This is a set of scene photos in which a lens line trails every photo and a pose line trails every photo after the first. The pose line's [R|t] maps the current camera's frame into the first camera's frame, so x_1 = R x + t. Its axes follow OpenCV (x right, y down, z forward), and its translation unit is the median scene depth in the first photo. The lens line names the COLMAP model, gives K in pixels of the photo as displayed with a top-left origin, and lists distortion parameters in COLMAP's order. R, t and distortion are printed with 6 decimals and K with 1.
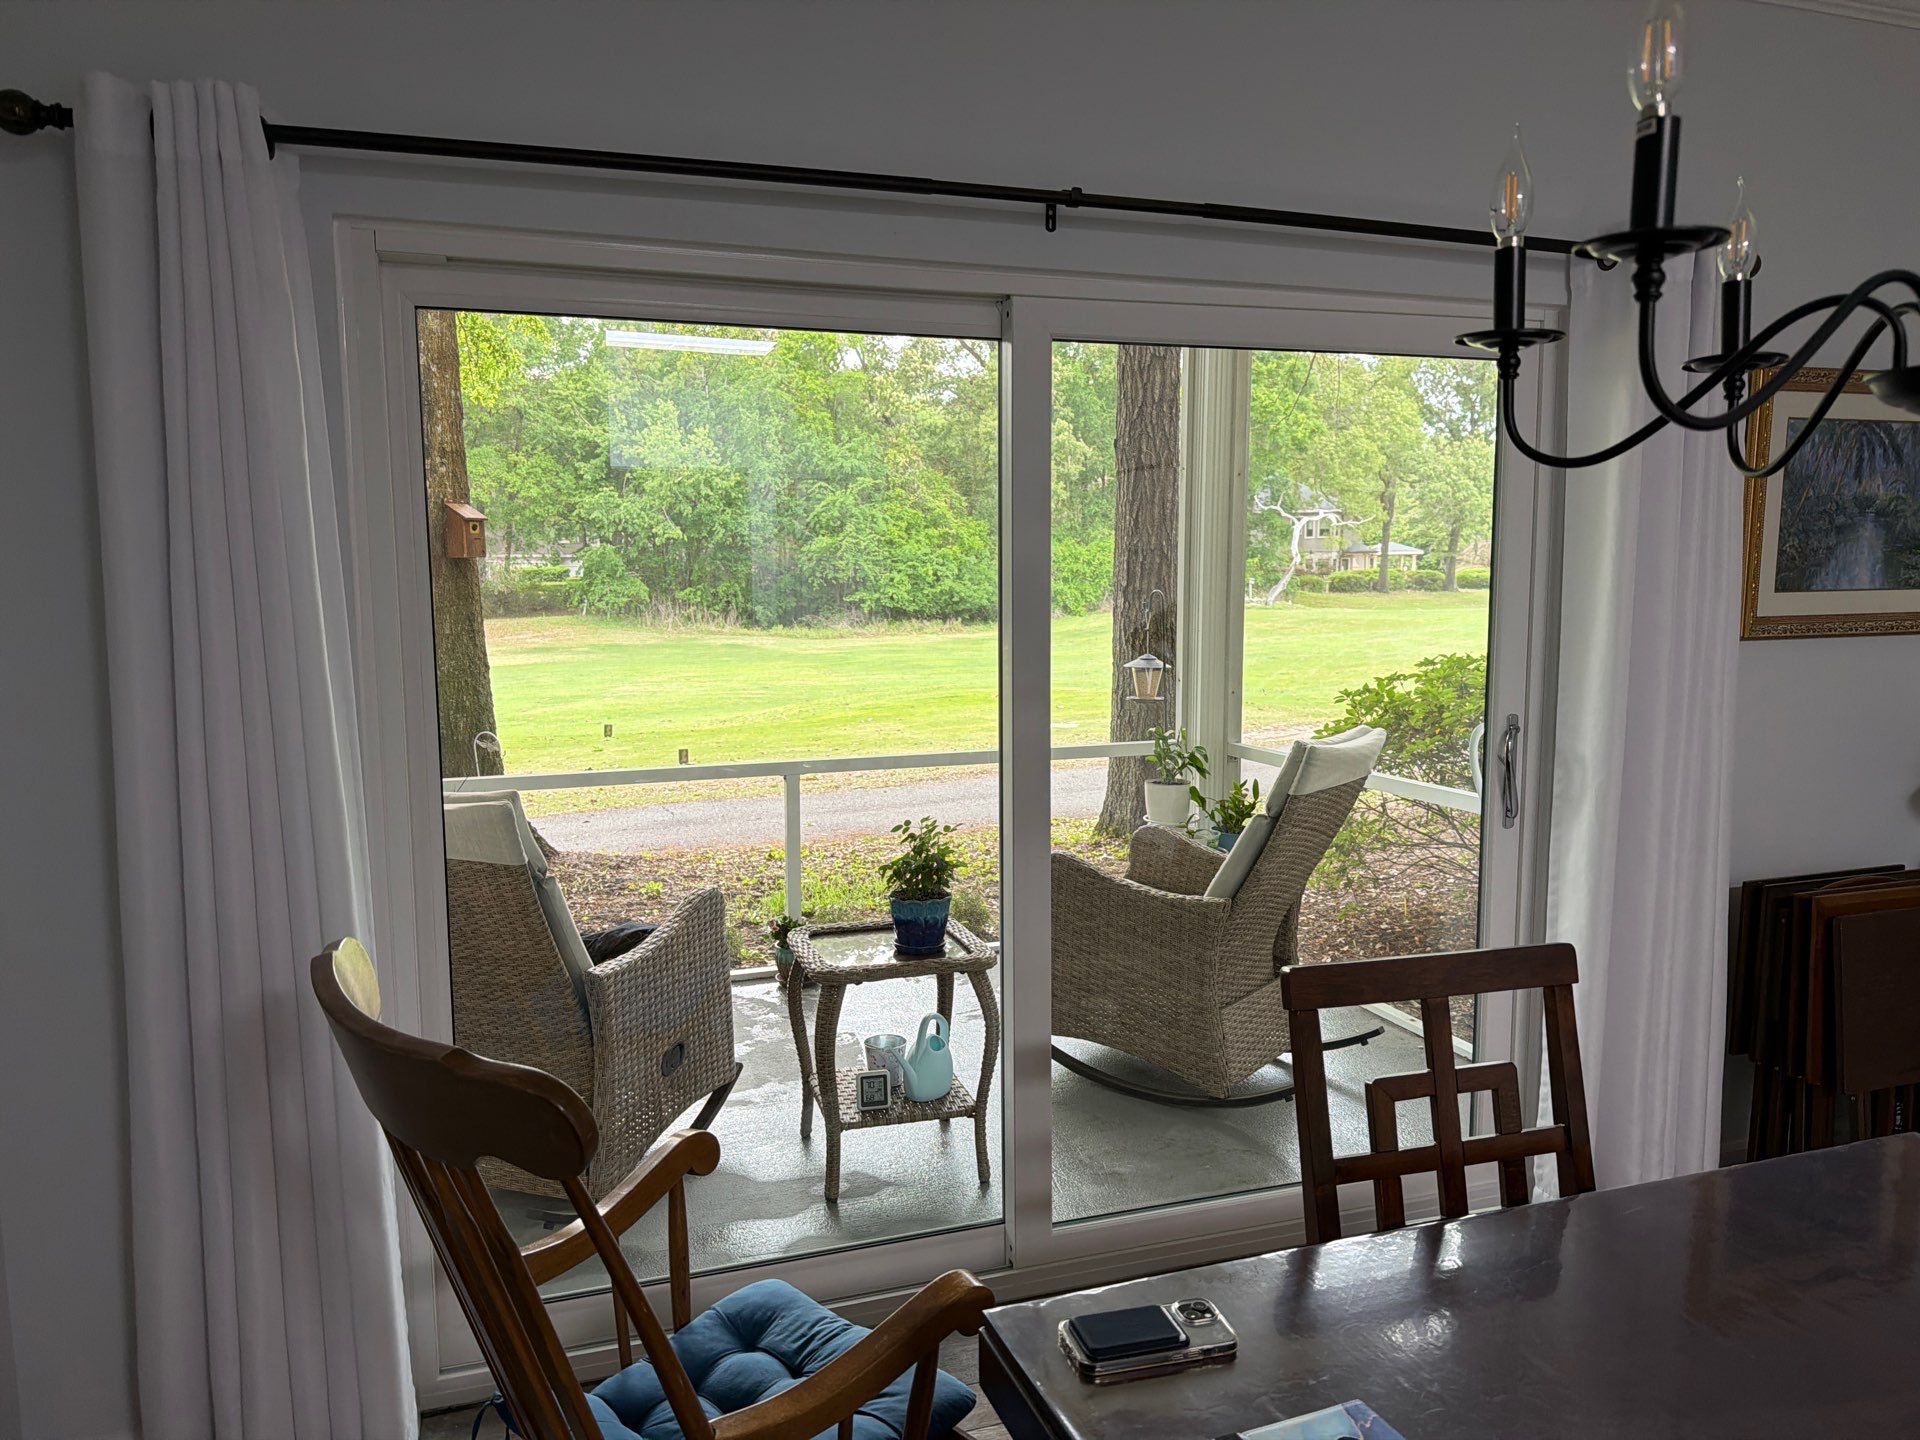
lens RADIAL K [[1358.4, 0, 961.4], [0, 1358.4, 728.6], [0, 0, 1]] dist [0.017574, -0.036148]
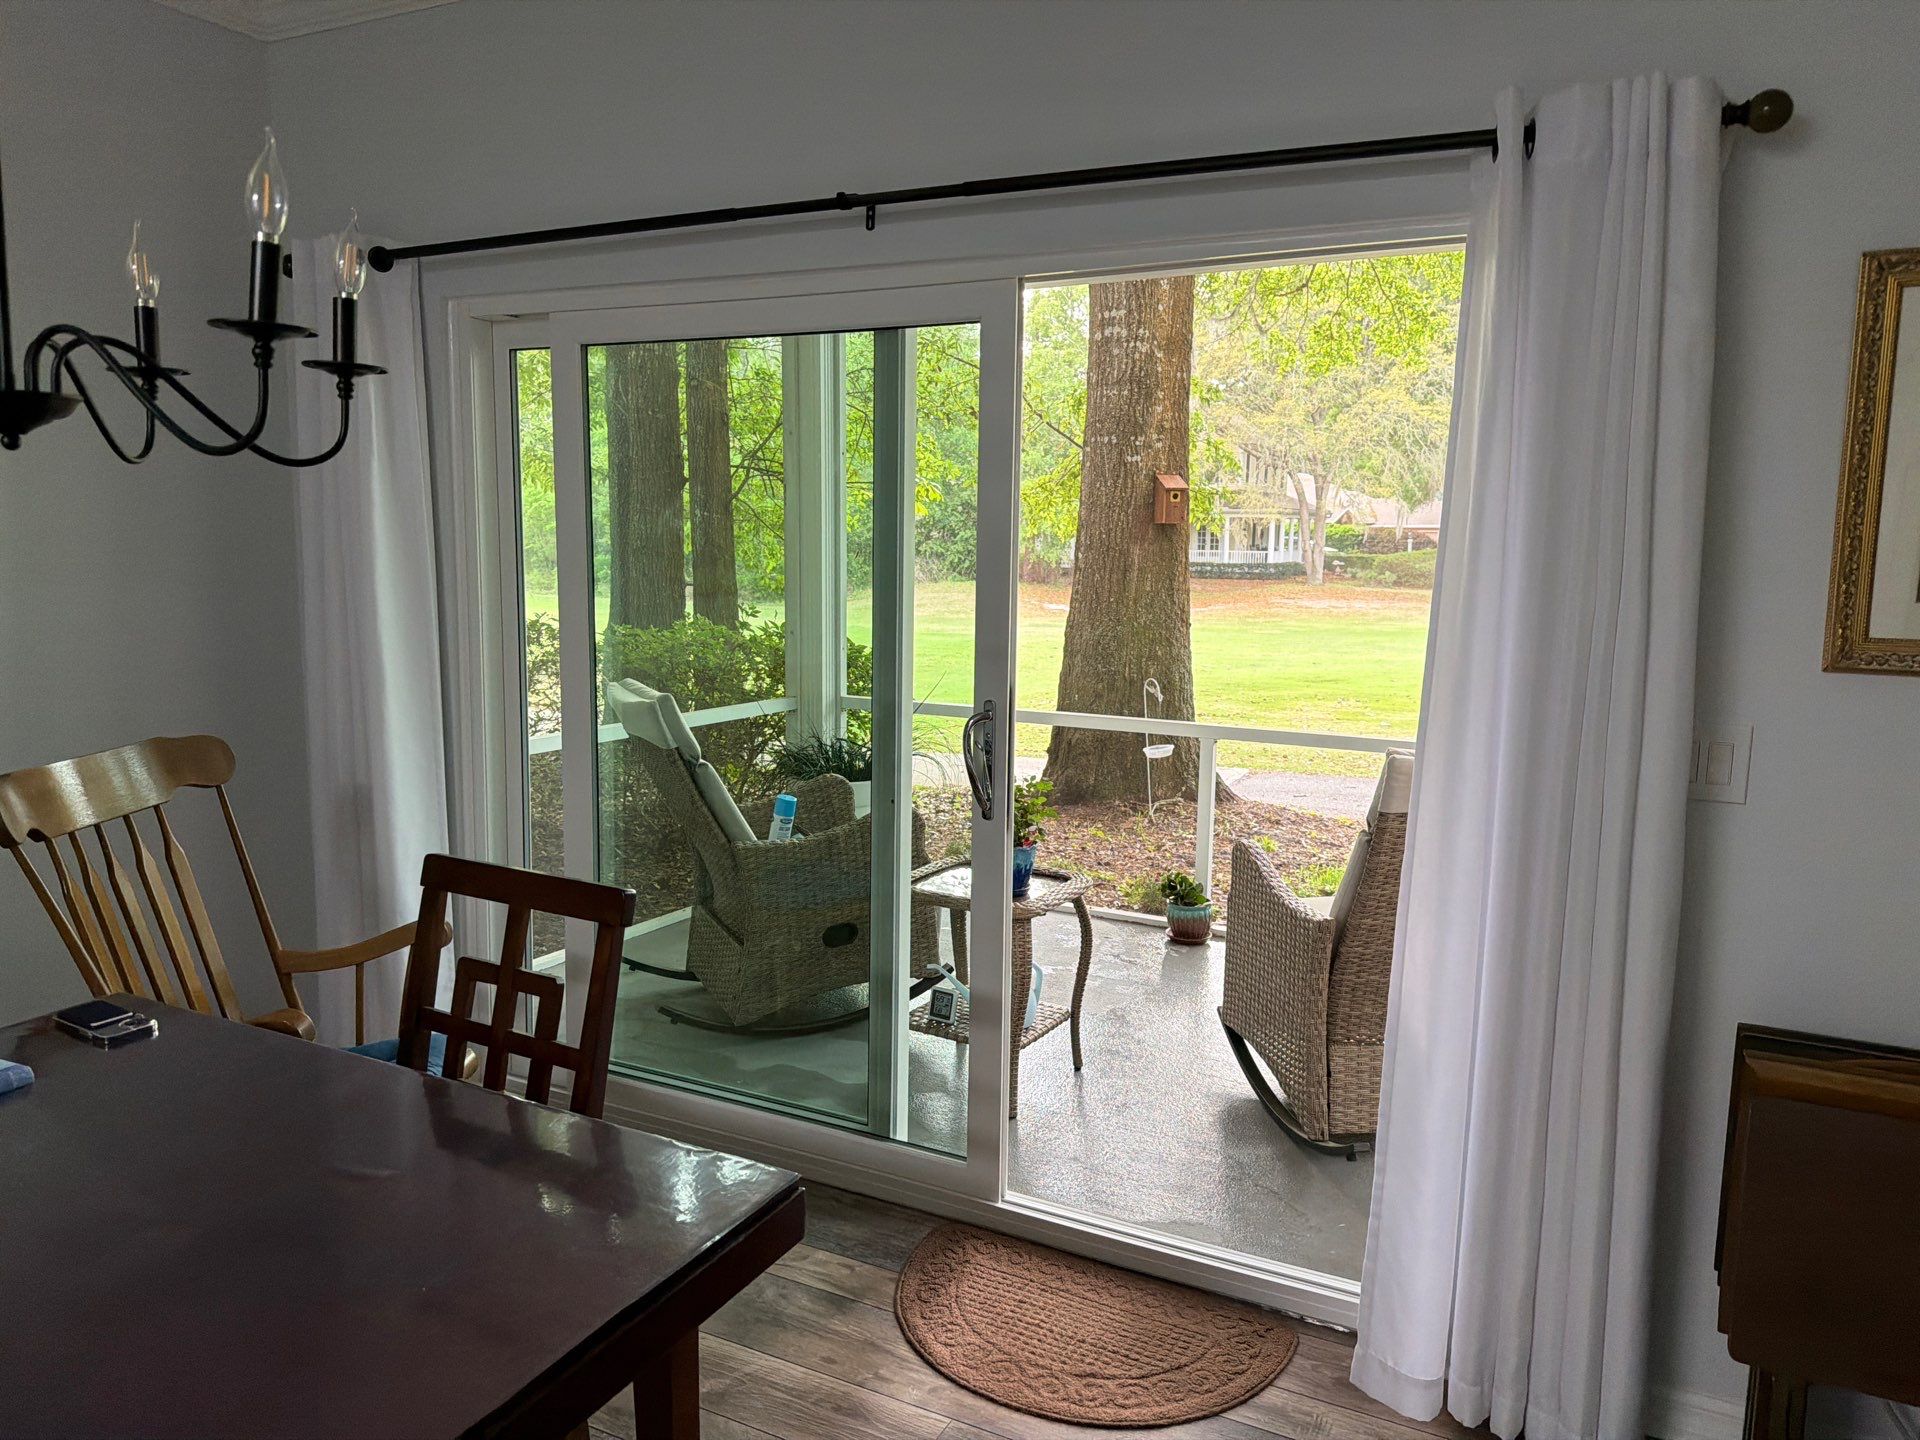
lens RADIAL K [[1358.4, 0, 955.2], [0, 1358.4, 719.1], [0, 0, 1]] dist [0.017574, -0.036148]
pose [[0.686964, 0.106177, -0.718893, 0.775130], [-0.091711, 0.994026, 0.059175, -0.036569], [0.720881, 0.025279, 0.692597, 0.244931]]
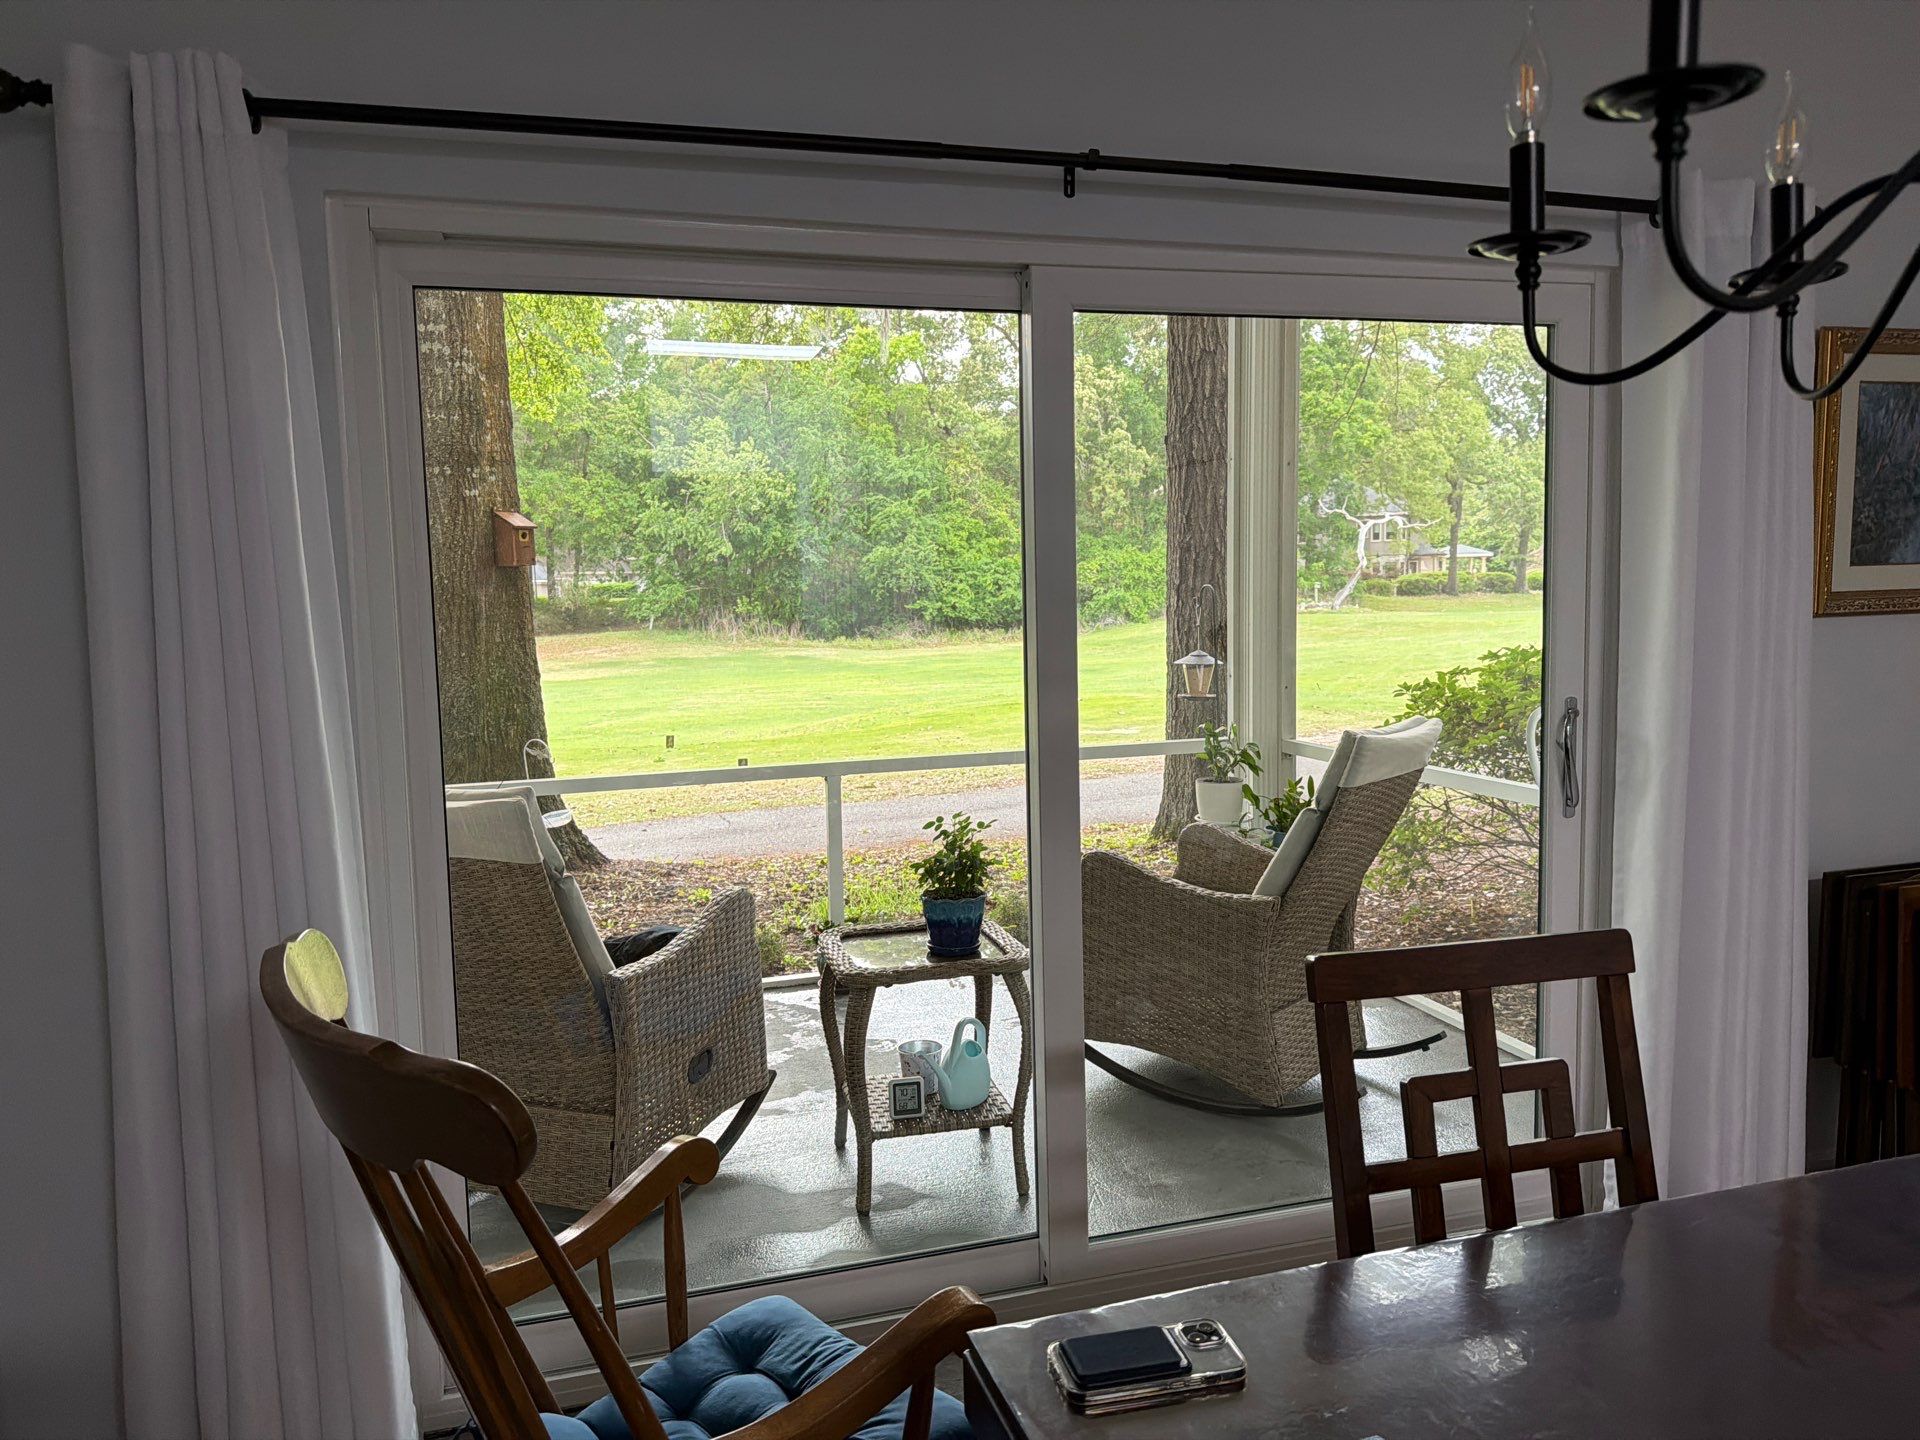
lens RADIAL K [[1358.4, 0, 978.1], [0, 1358.4, 710.1], [0, 0, 1]] dist [0.017574, -0.036148]
pose [[0.999246, -0.012014, -0.036913, 0.026511], [0.011209, 0.999697, -0.021938, 0.014381], [0.037166, 0.021507, 0.999078, 0.036475]]
